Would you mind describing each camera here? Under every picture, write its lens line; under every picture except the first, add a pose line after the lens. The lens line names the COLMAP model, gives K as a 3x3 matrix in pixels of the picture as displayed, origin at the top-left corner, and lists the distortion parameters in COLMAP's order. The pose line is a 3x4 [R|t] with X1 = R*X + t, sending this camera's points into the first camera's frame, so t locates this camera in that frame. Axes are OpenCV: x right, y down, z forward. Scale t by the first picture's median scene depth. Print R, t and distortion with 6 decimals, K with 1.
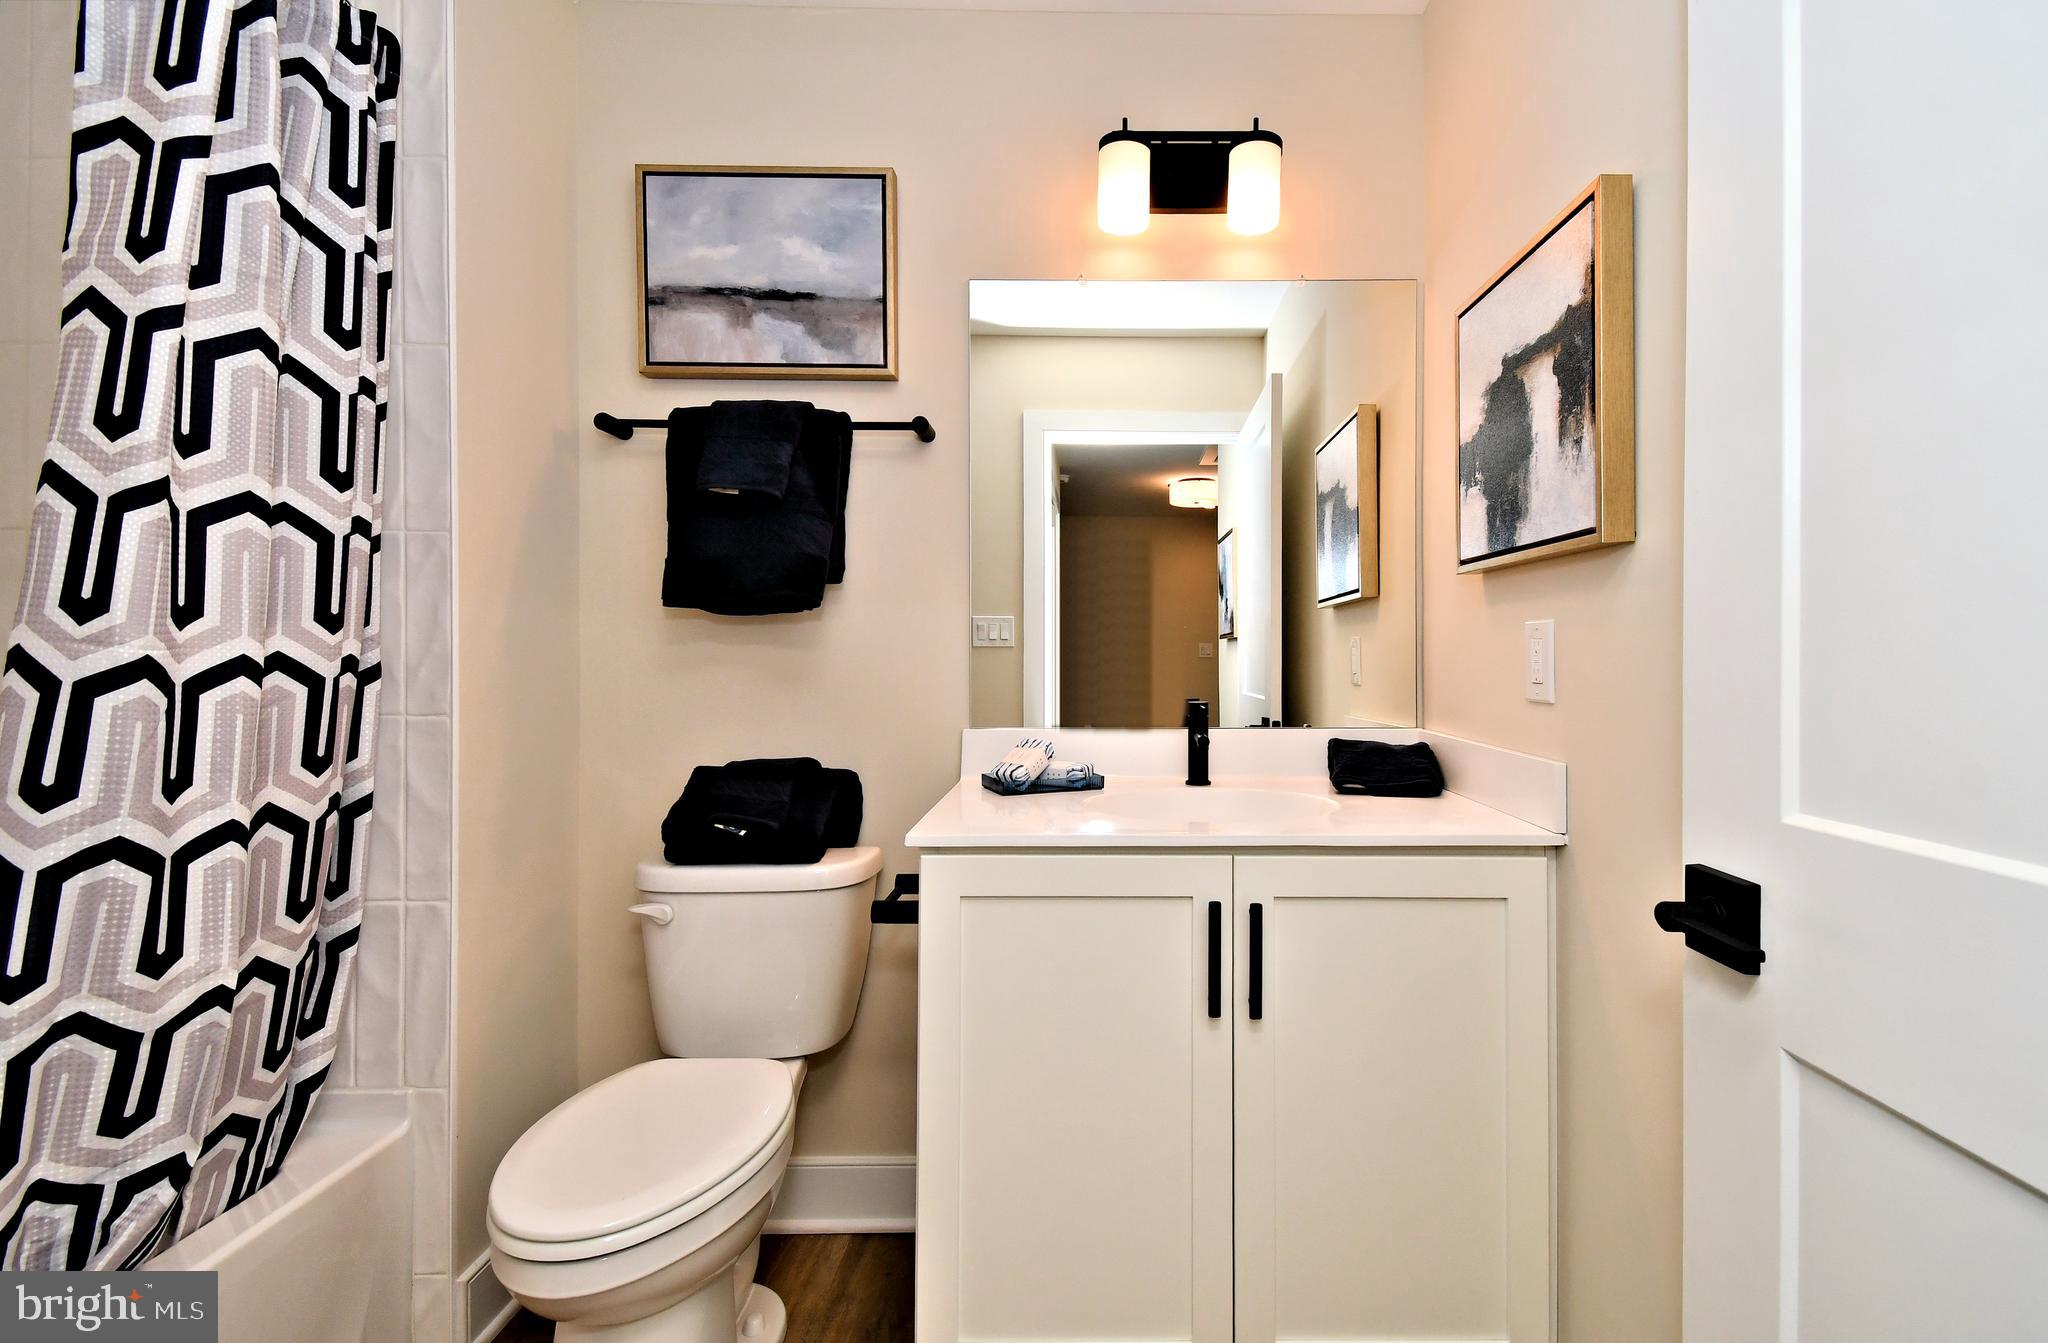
lens RADIAL K [[935.2, 0, 980.5], [0, 935.2, 671.9], [0, 0, 1]] dist [0.001441, -0.018868]
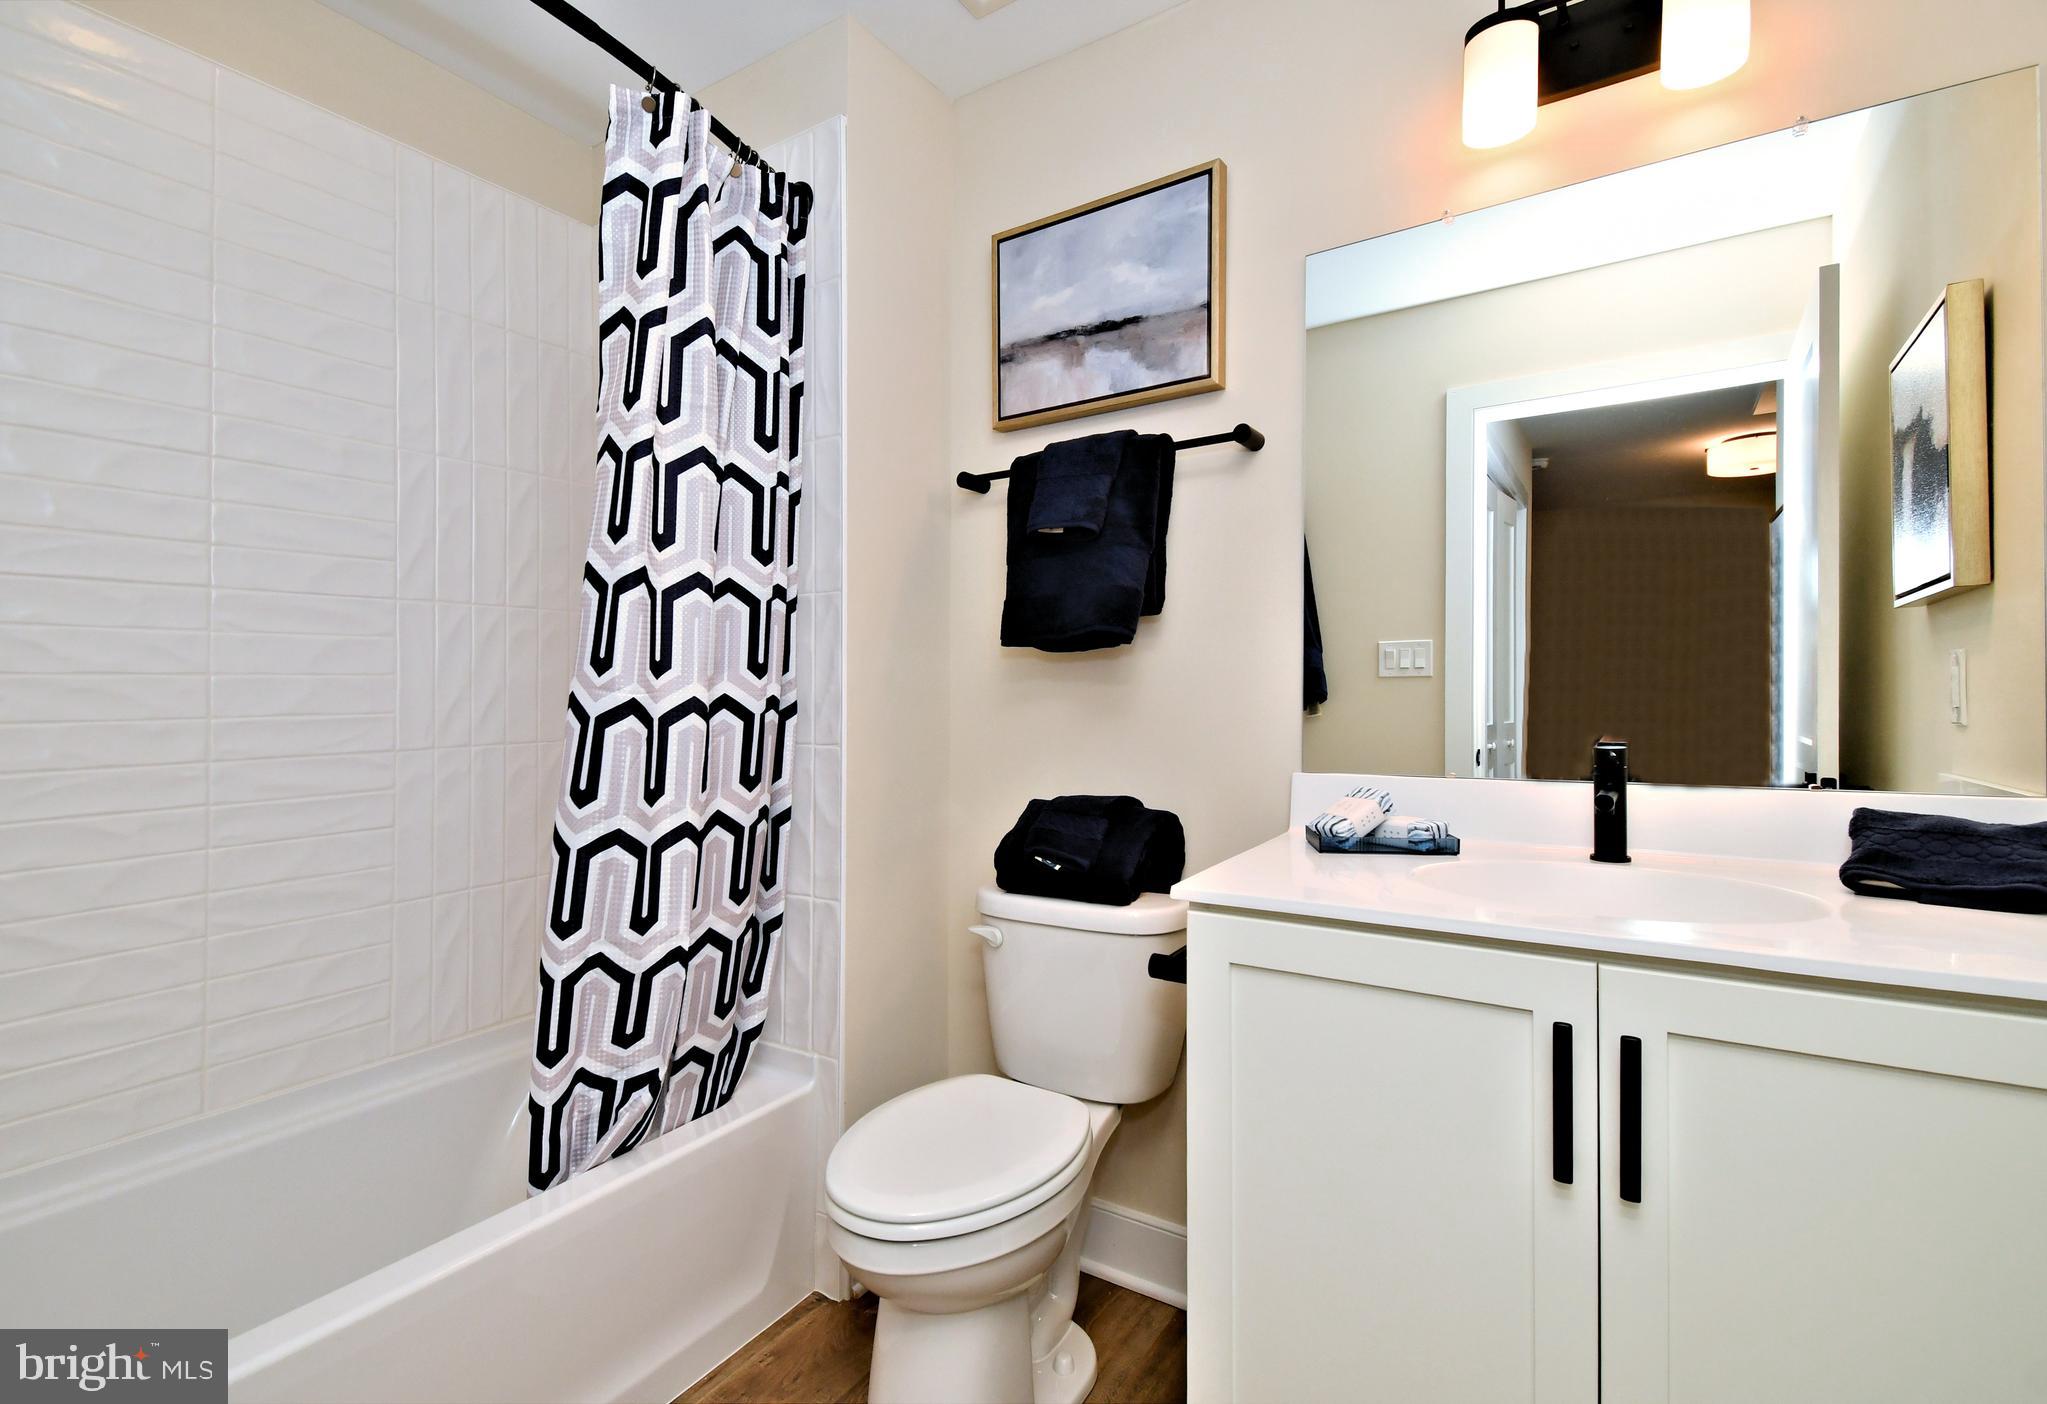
lens RADIAL K [[929.9, 0, 1023.5], [0, 929.9, 702.0], [0, 0, 1]] dist [0.000389, -0.000270]
pose [[0.823303, -0.006526, -0.567564, 0.302625], [0.004407, 0.999977, -0.005105, -0.001831], [0.567585, 0.001702, 0.823313, 0.160893]]
